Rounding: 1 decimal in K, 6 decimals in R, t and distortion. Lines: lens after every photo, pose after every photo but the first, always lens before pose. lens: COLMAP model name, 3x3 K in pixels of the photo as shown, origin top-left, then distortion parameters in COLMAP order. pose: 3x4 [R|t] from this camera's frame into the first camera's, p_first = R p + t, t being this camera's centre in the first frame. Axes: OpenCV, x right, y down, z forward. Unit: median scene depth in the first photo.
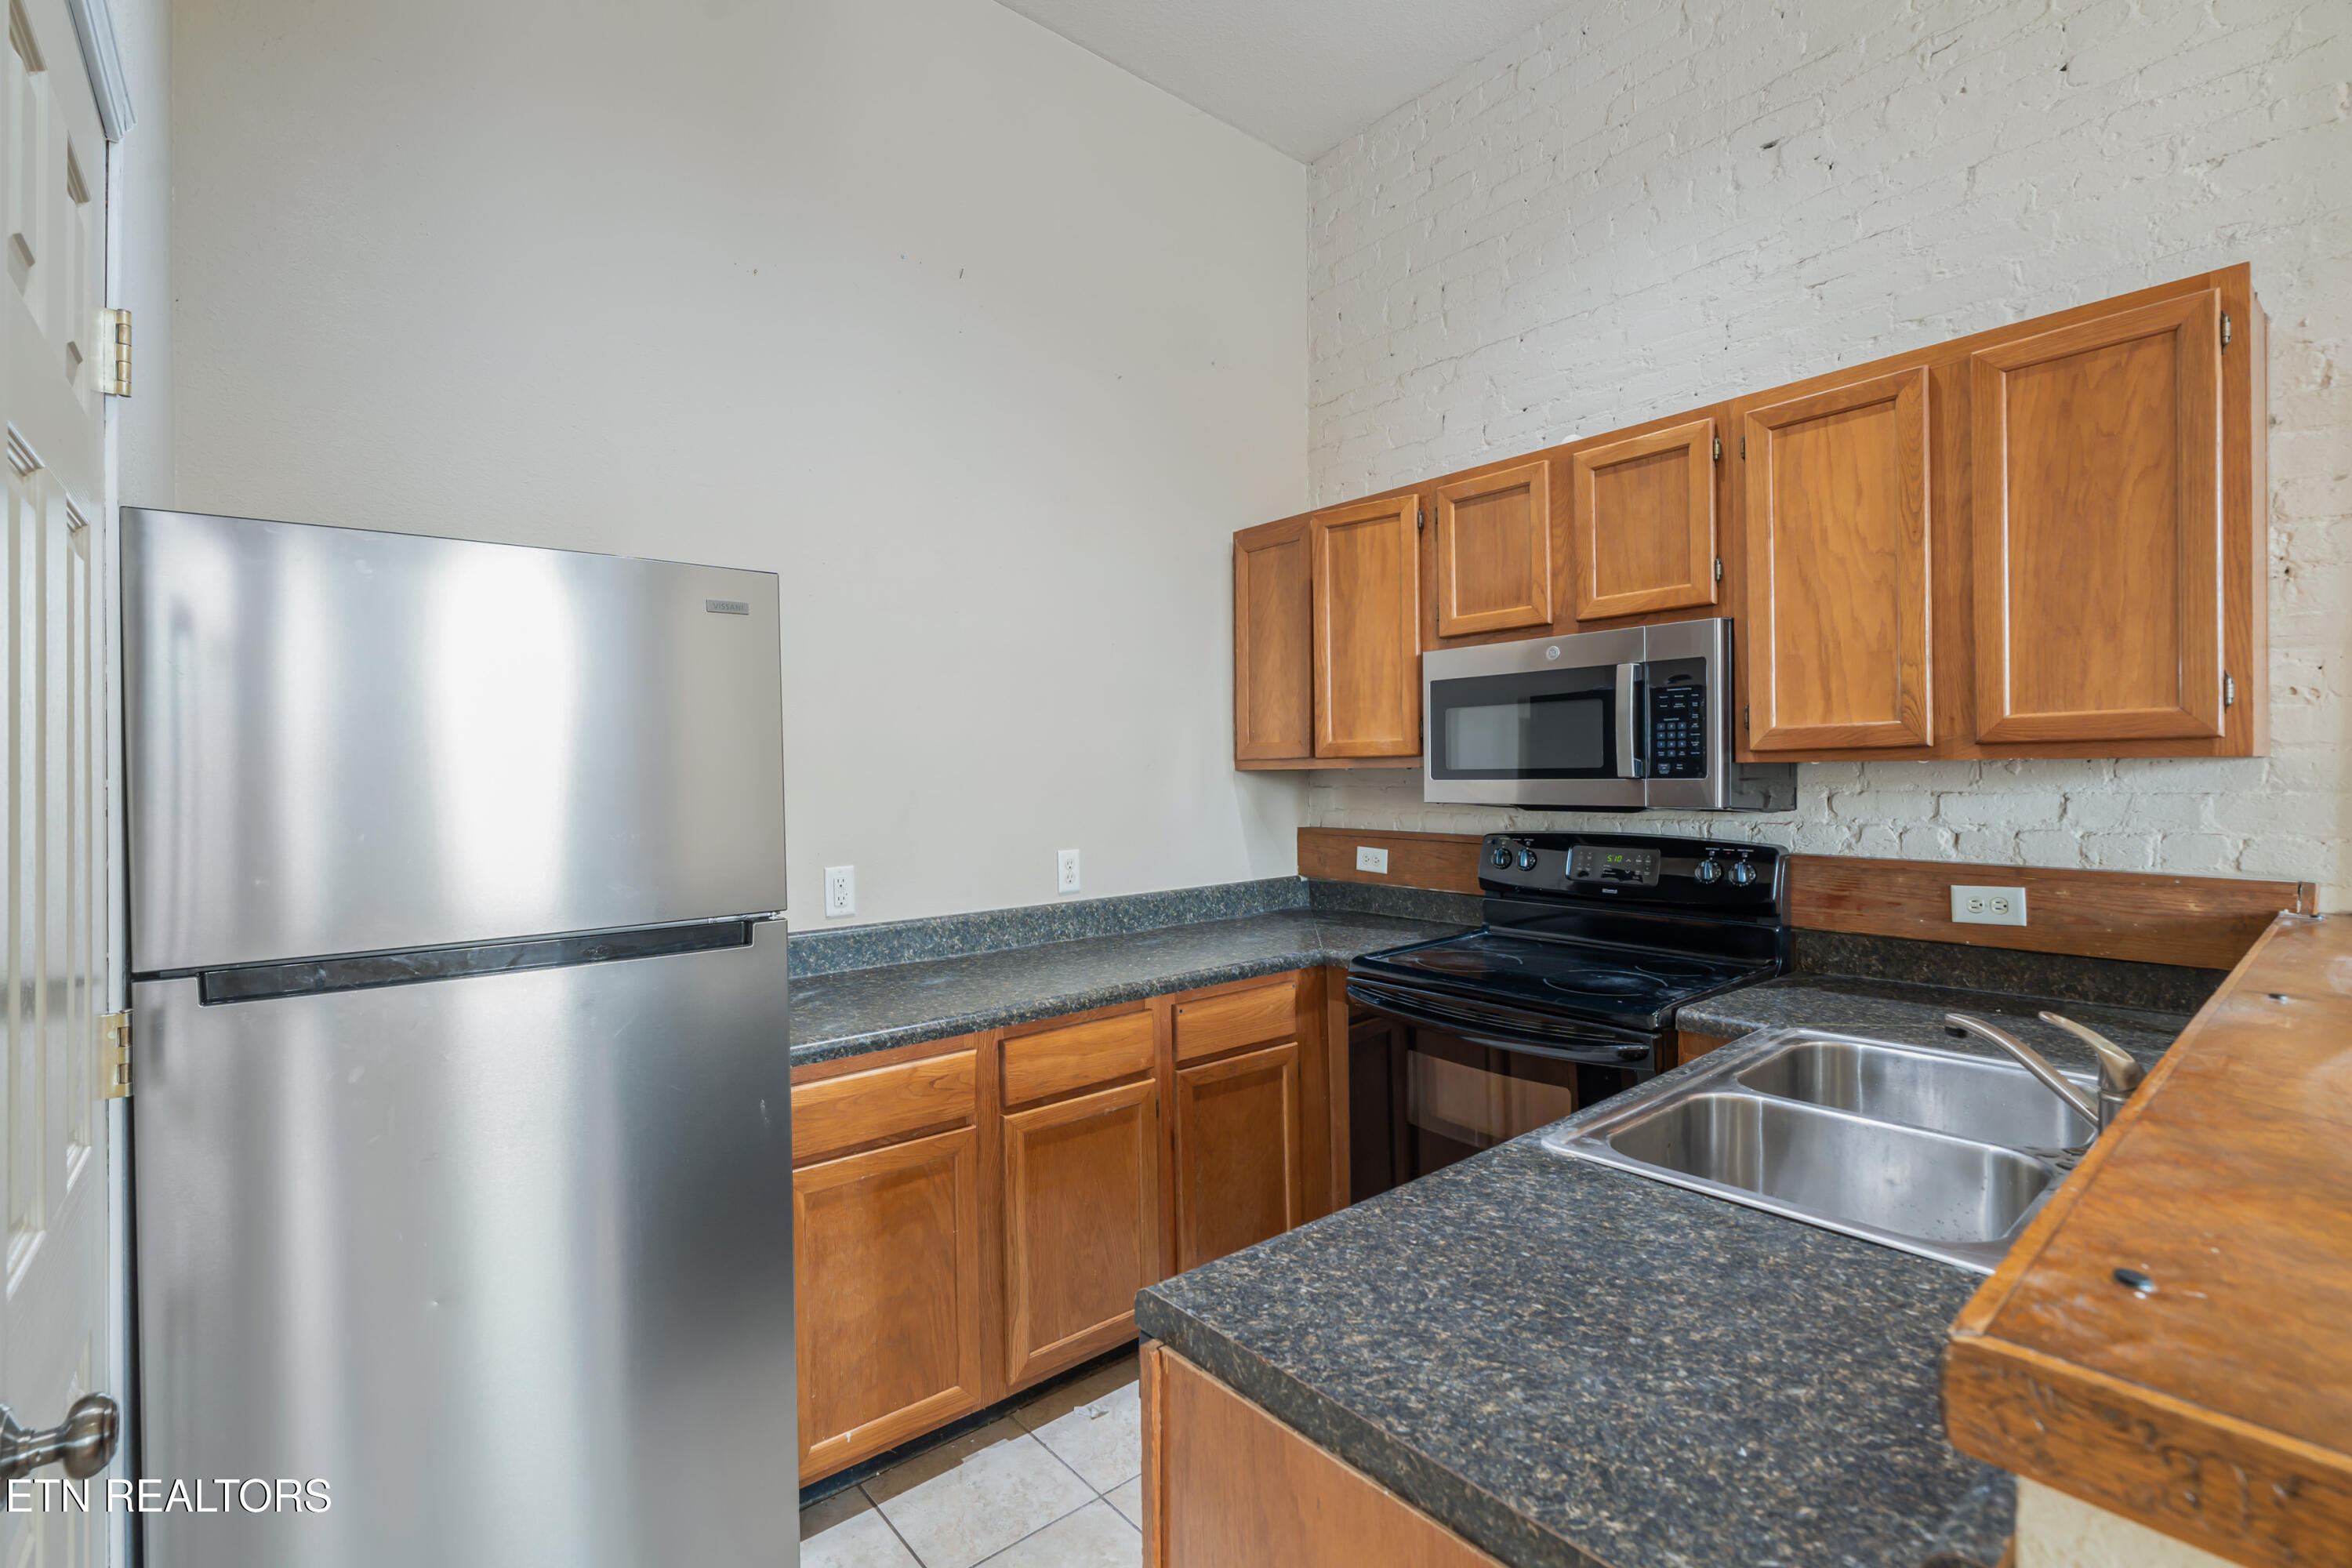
lens RADIAL K [[1069.5, 0, 1172.0], [0, 1069.5, 774.7], [0, 0, 1]] dist [-0.001406, 0.000584]
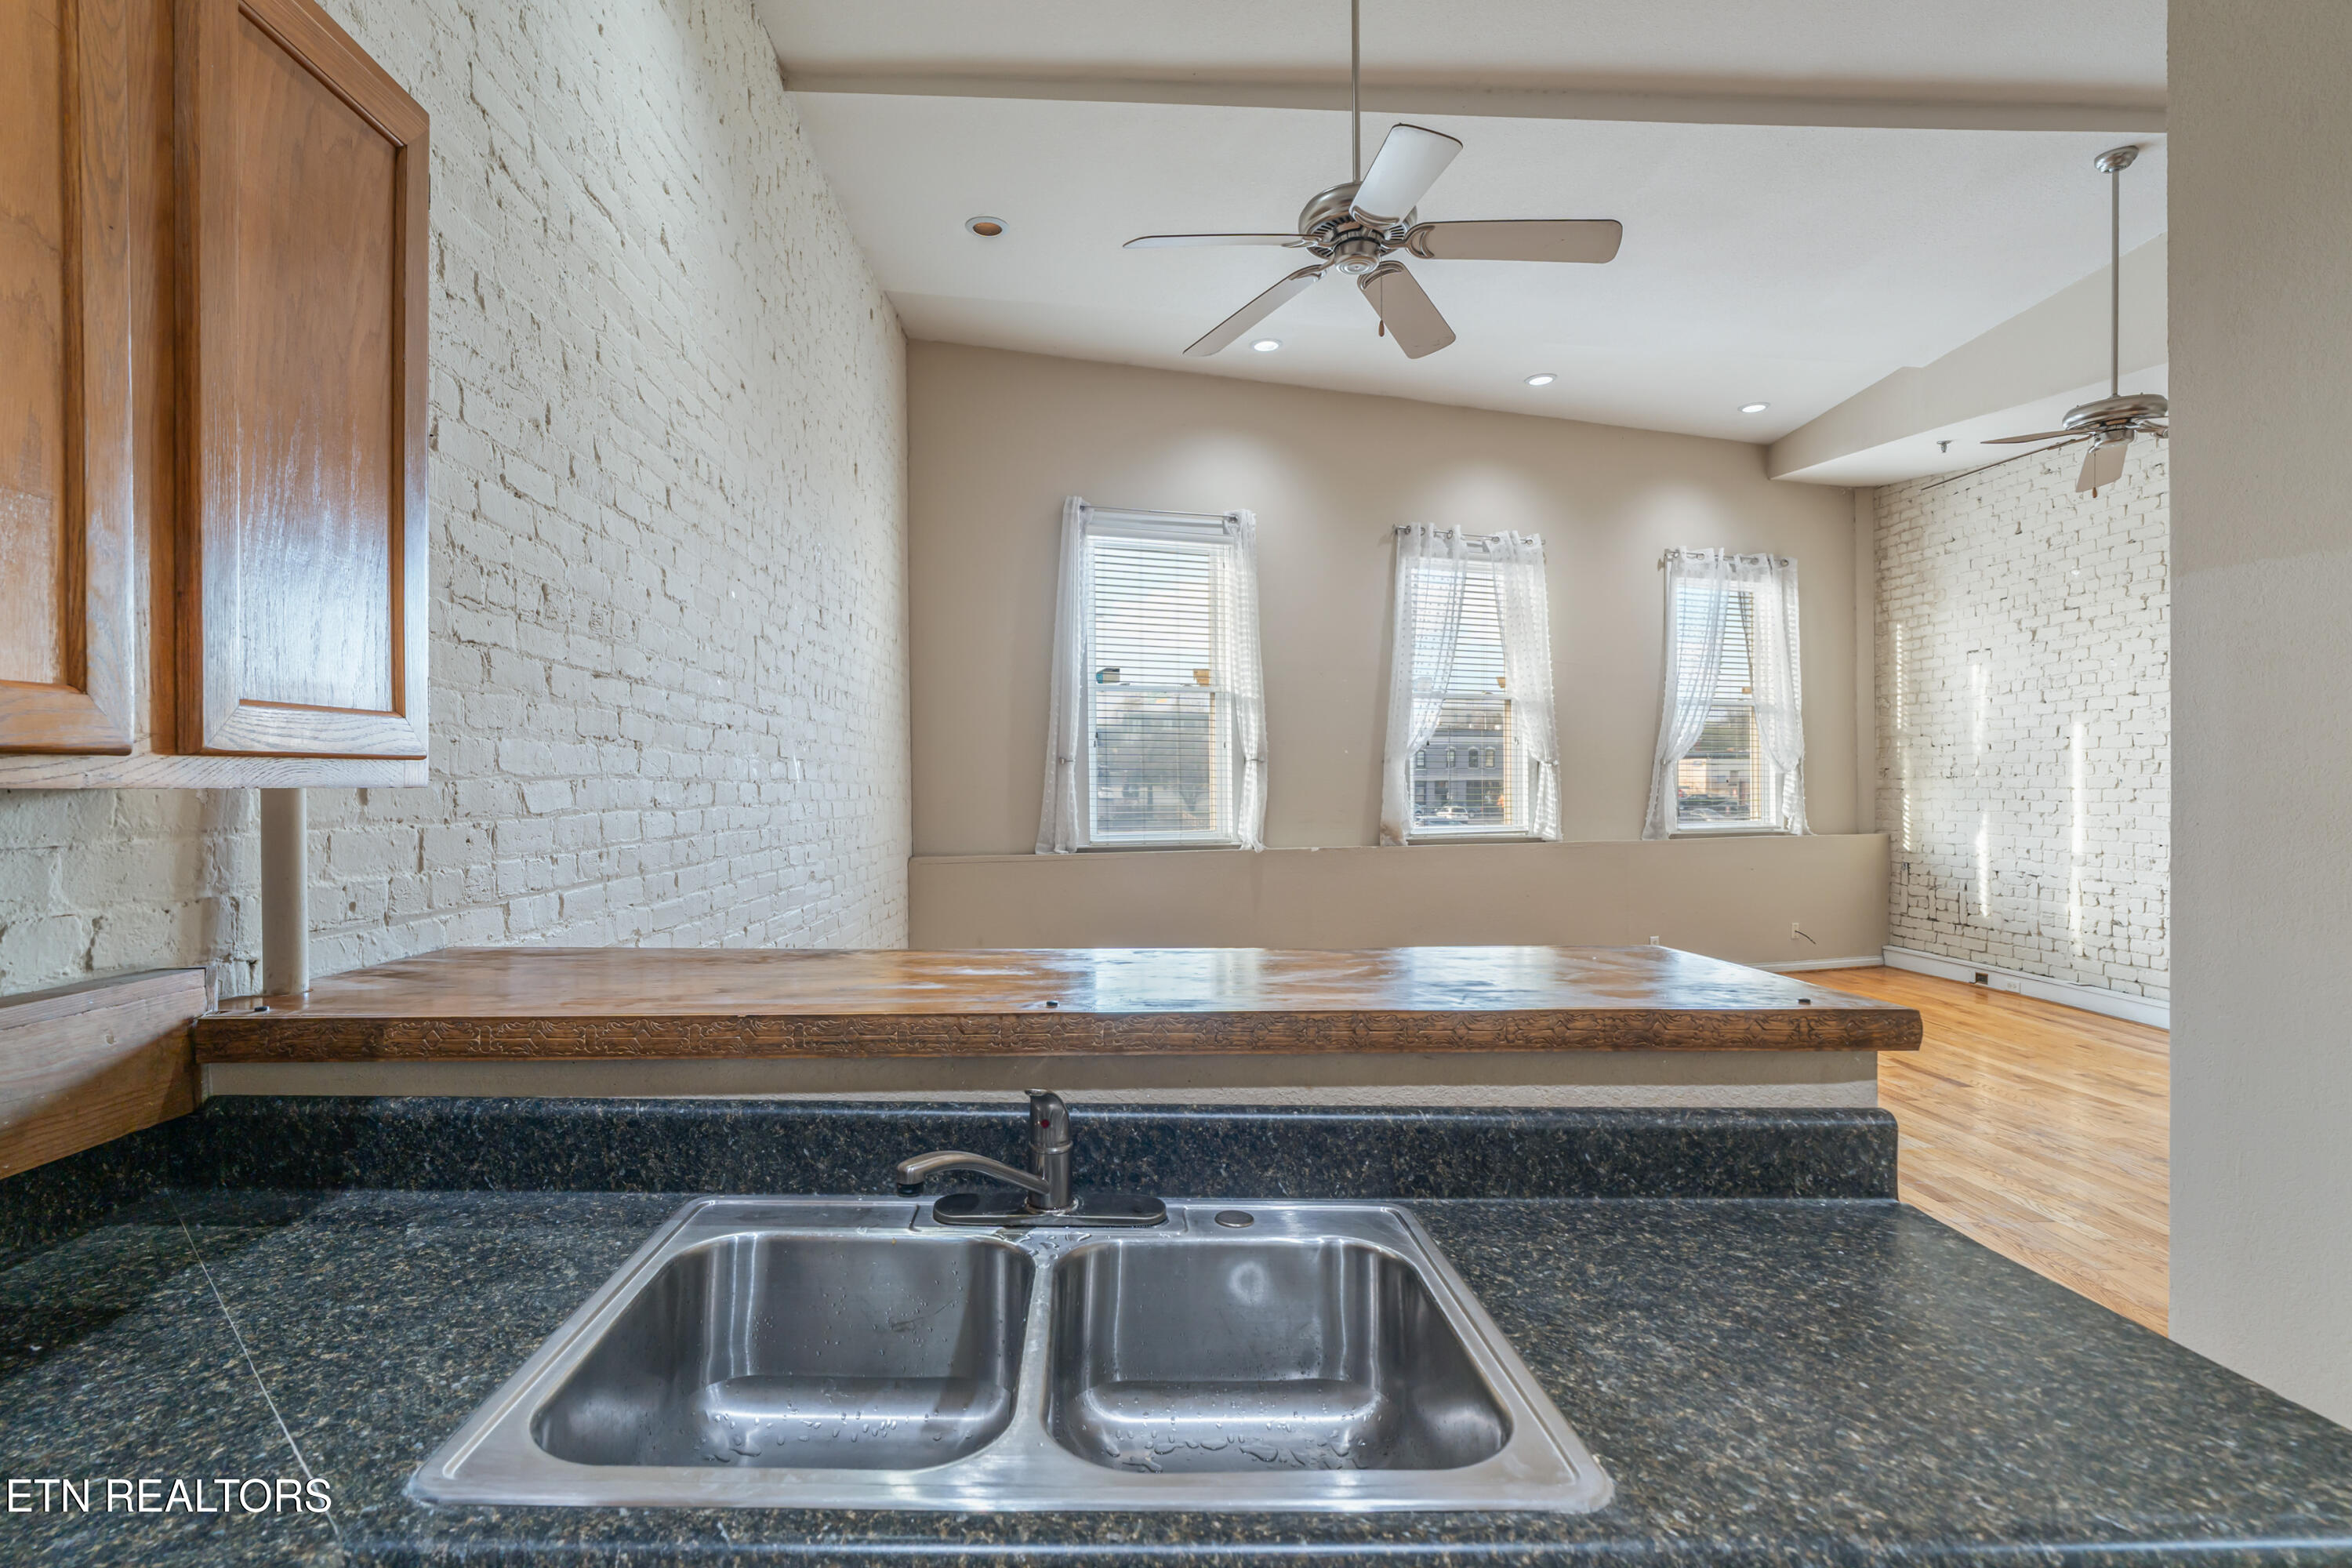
lens RADIAL K [[1069.5, 0, 1153.0], [0, 1069.5, 815.5], [0, 0, 1]] dist [-0.001406, 0.000584]
pose [[-0.777155, -0.015965, 0.629107, 0.105181], [-0.002685, 0.999753, 0.022055, -0.011929], [-0.629304, 0.015451, -0.777006, 0.878779]]
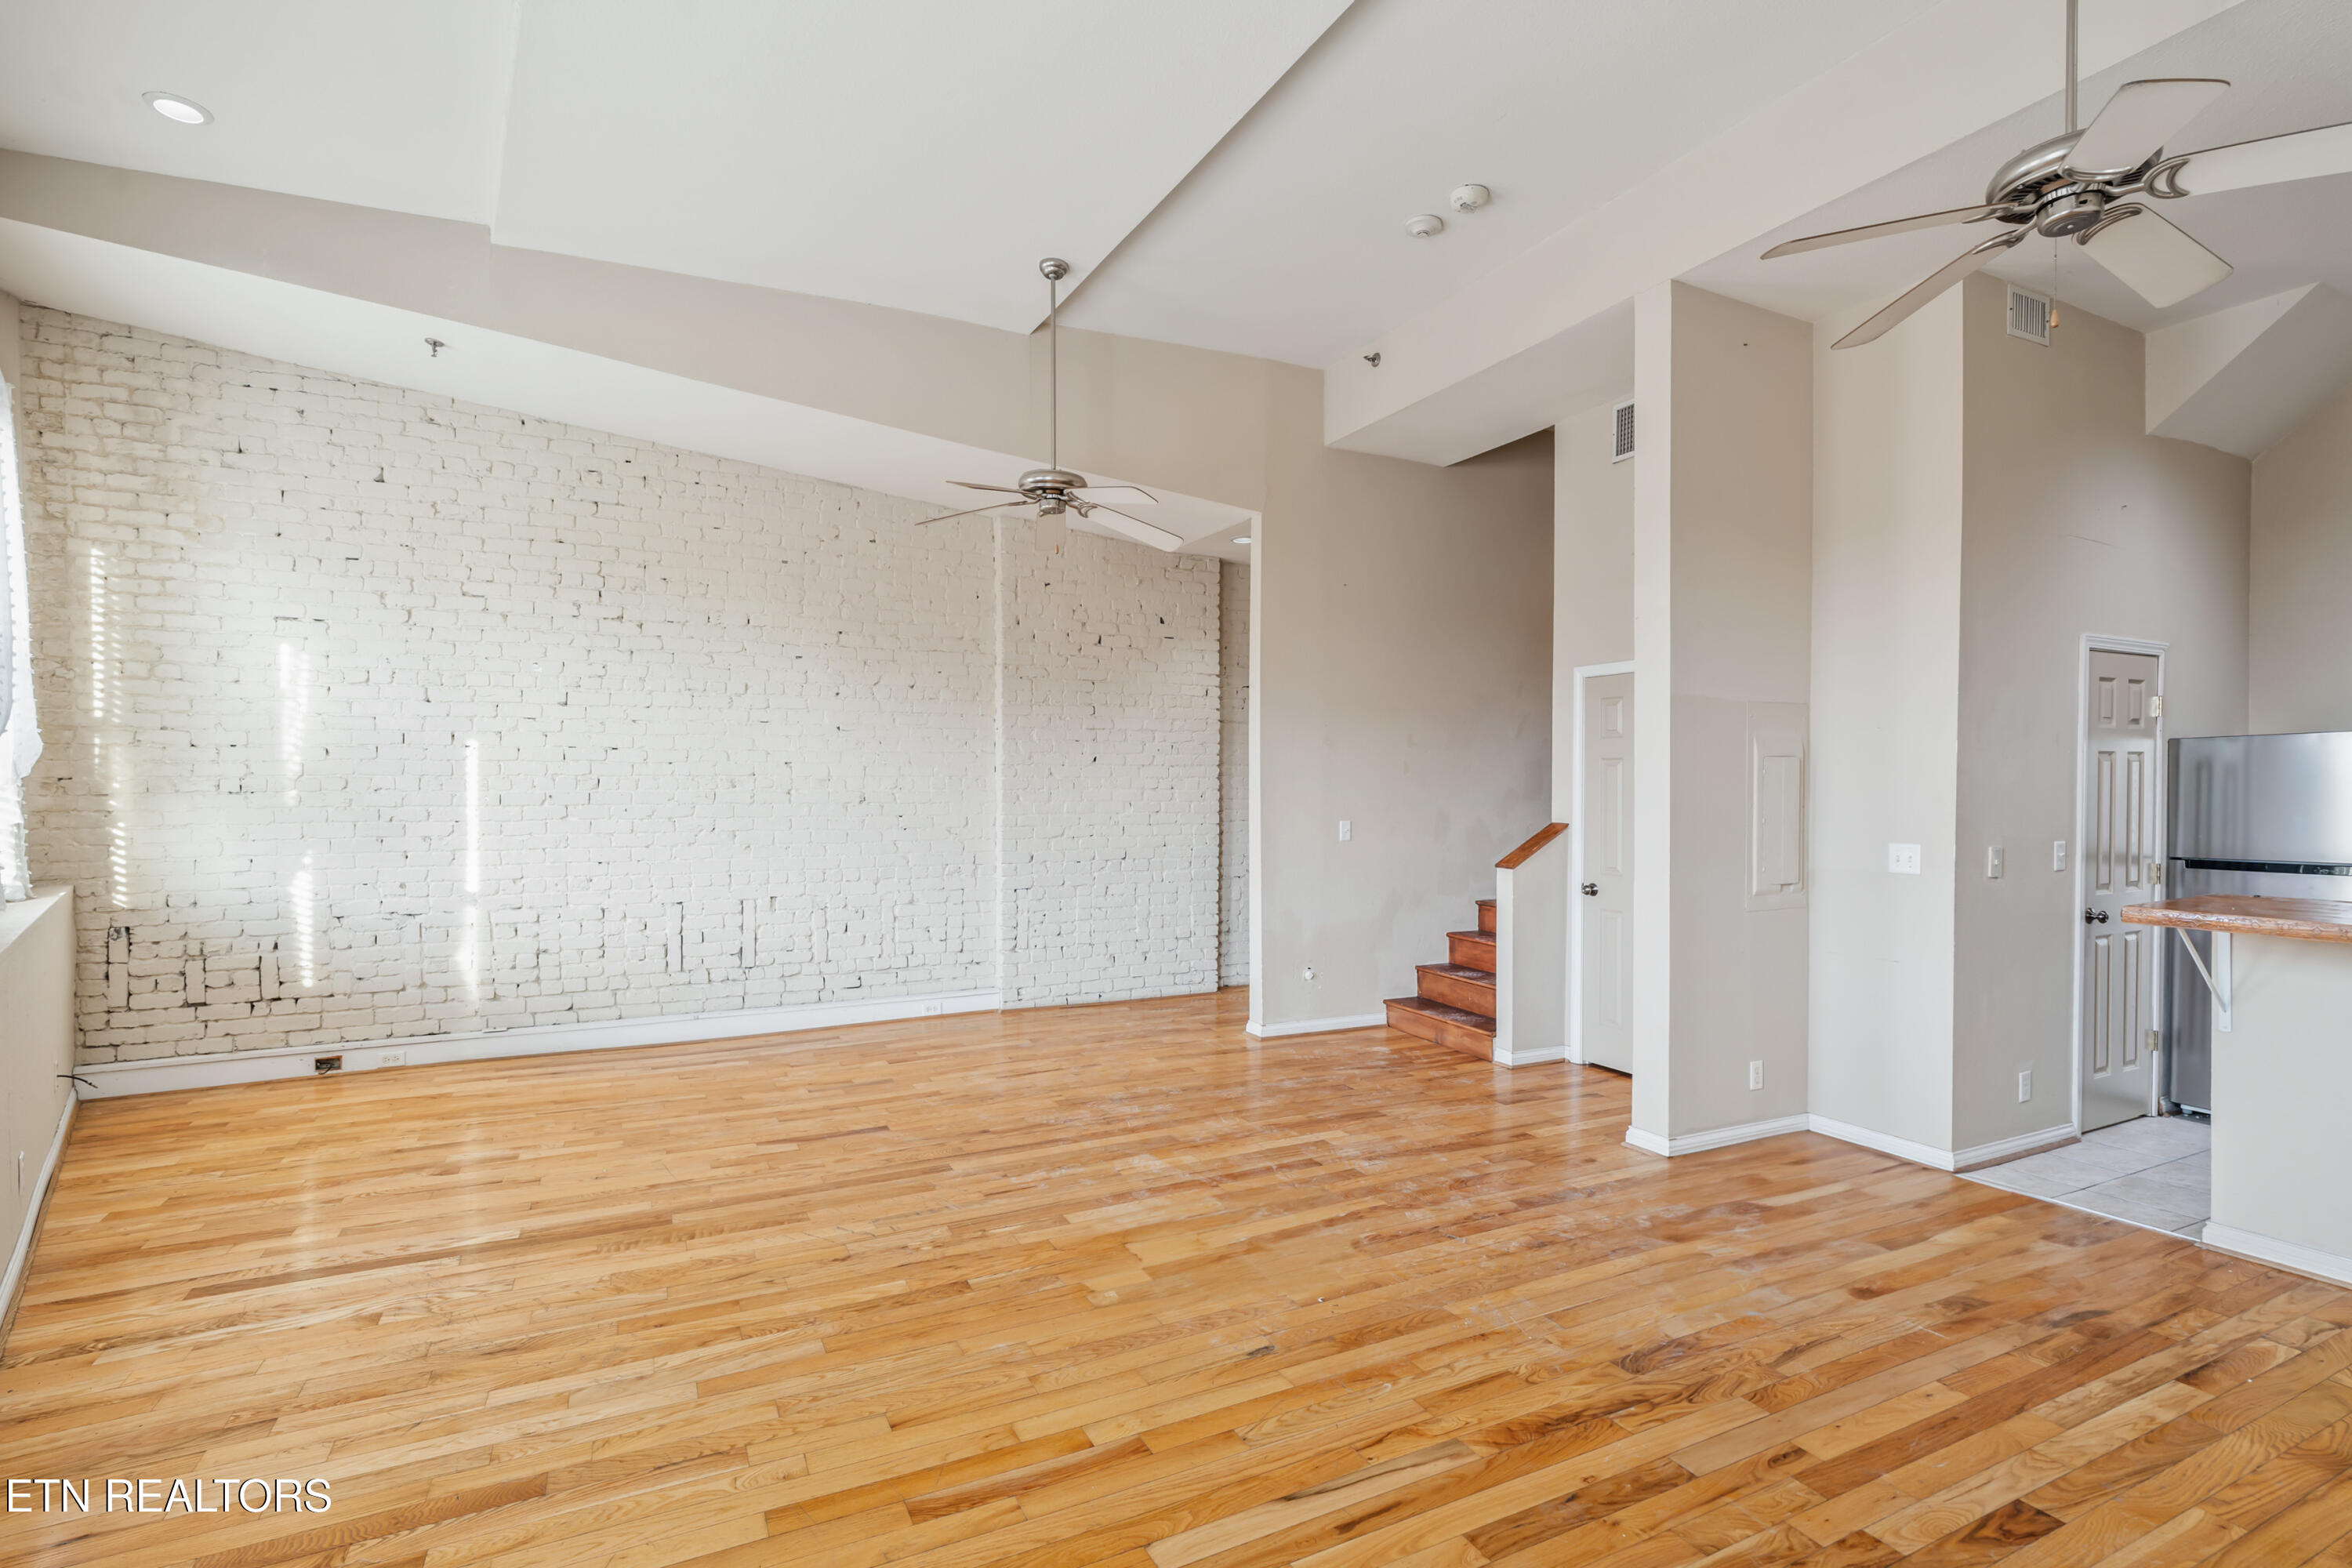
lens RADIAL K [[1069.5, 0, 1105.6], [0, 1069.5, 812.3], [0, 0, 1]] dist [-0.001406, 0.000584]
pose [[-0.268994, 0.027984, -0.962735, 1.985621], [0.010286, 0.999604, 0.026182, -0.063350], [0.963087, -0.002860, -0.269175, -0.857755]]
